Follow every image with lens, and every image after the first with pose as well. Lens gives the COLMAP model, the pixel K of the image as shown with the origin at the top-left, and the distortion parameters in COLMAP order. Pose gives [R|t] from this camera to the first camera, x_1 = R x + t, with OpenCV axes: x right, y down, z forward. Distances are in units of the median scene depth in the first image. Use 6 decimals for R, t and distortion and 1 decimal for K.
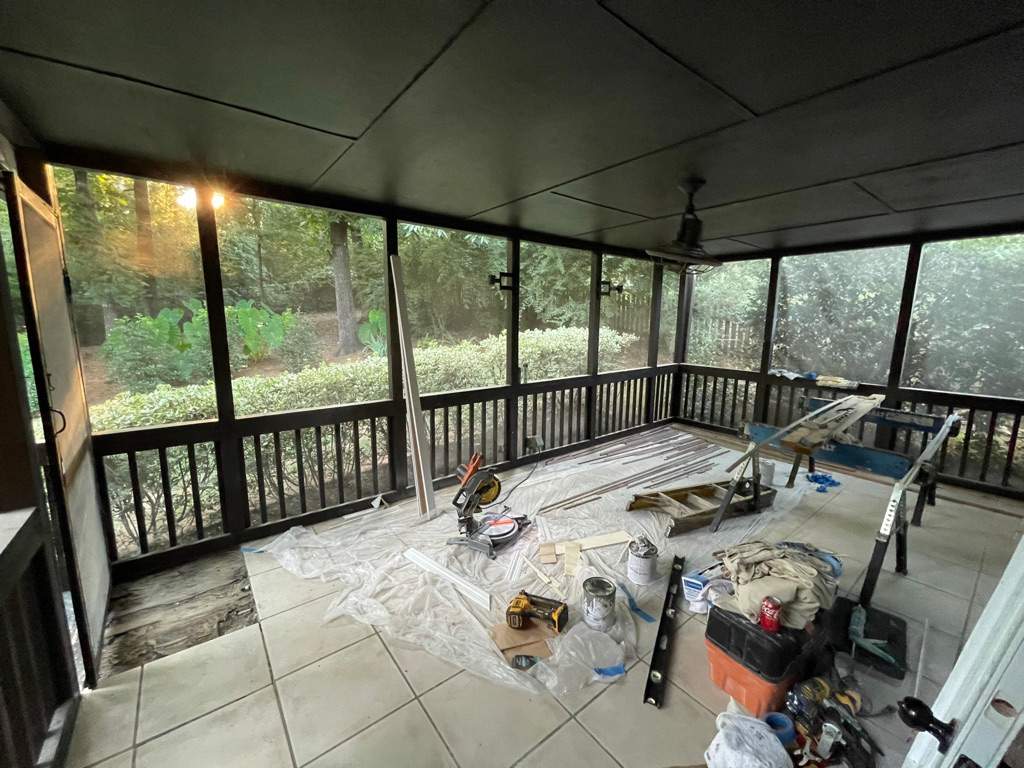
lens RADIAL K [[415.5, 0, 513.3], [0, 415.5, 387.0], [0, 0, 1]] dist [-0.003724, 0.000397]
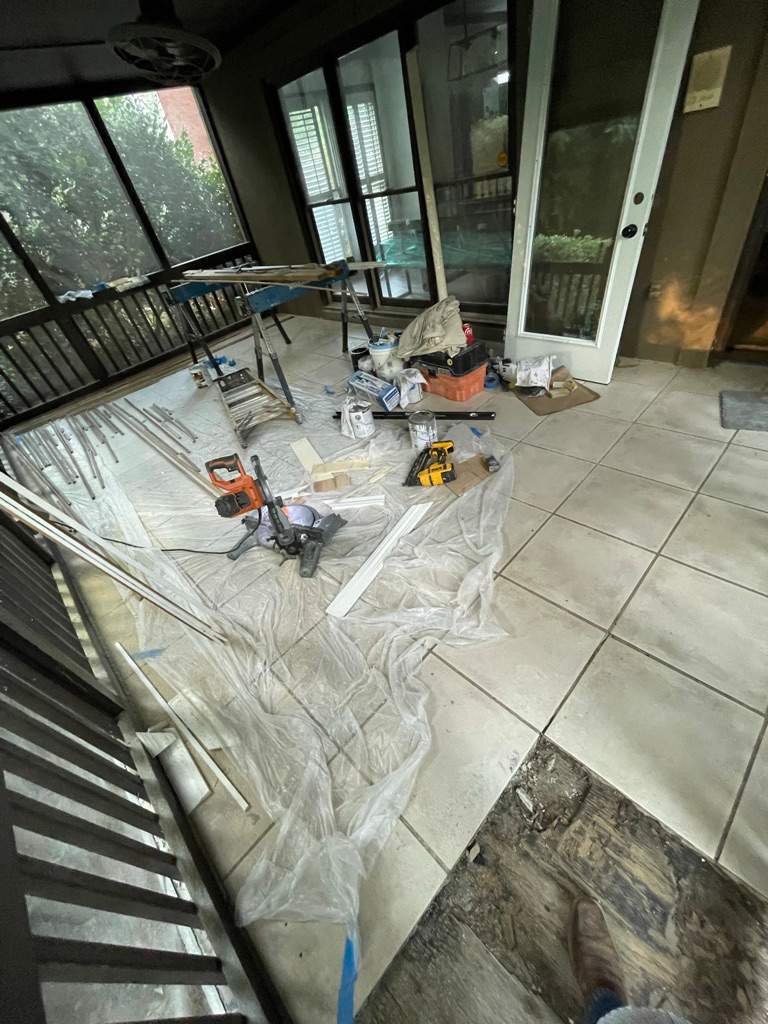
lens RADIAL K [[415.5, 0, 389.6], [0, 415.5, 508.8], [0, 0, 1]] dist [-0.003724, 0.000397]
pose [[-0.125166, -0.639669, 0.758391, -0.521523], [0.347461, 0.687730, 0.637415, -0.072803], [-0.929303, 0.343294, 0.136180, 0.633771]]
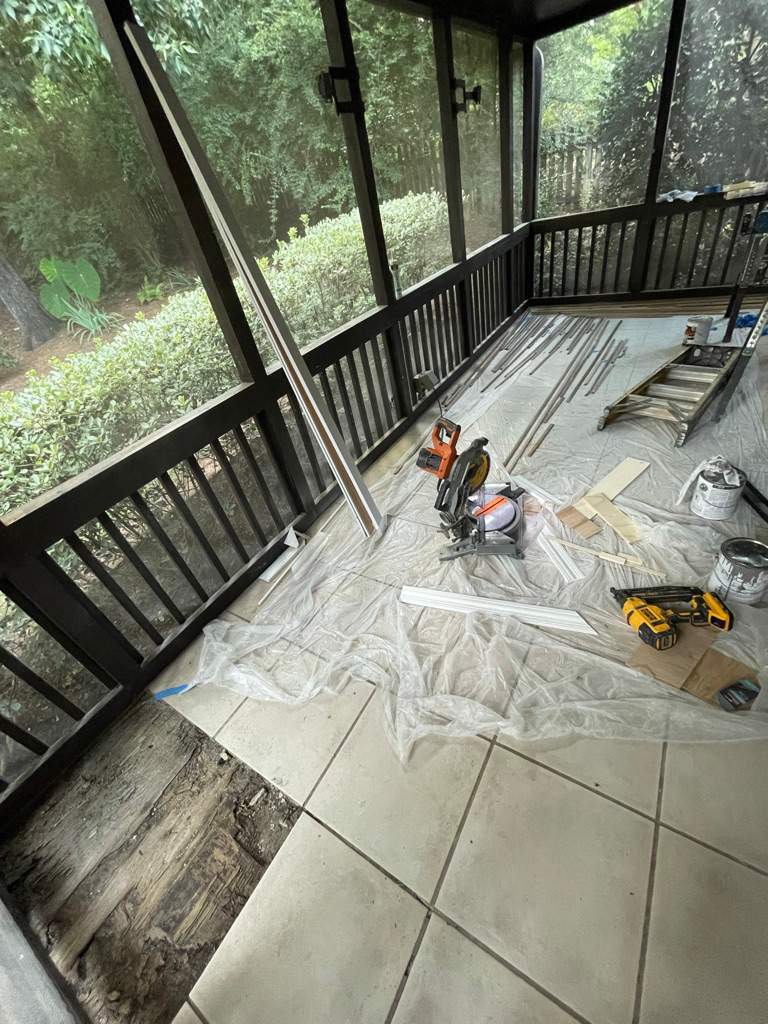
lens RADIAL K [[415.5, 0, 384.4], [0, 415.5, 512.8], [0, 0, 1]] dist [-0.003724, 0.000397]
pose [[0.919918, -0.359329, 0.156948, -0.277146], [0.254177, 0.851245, 0.459103, -0.032918], [-0.298570, -0.382445, 0.874409, 0.374921]]
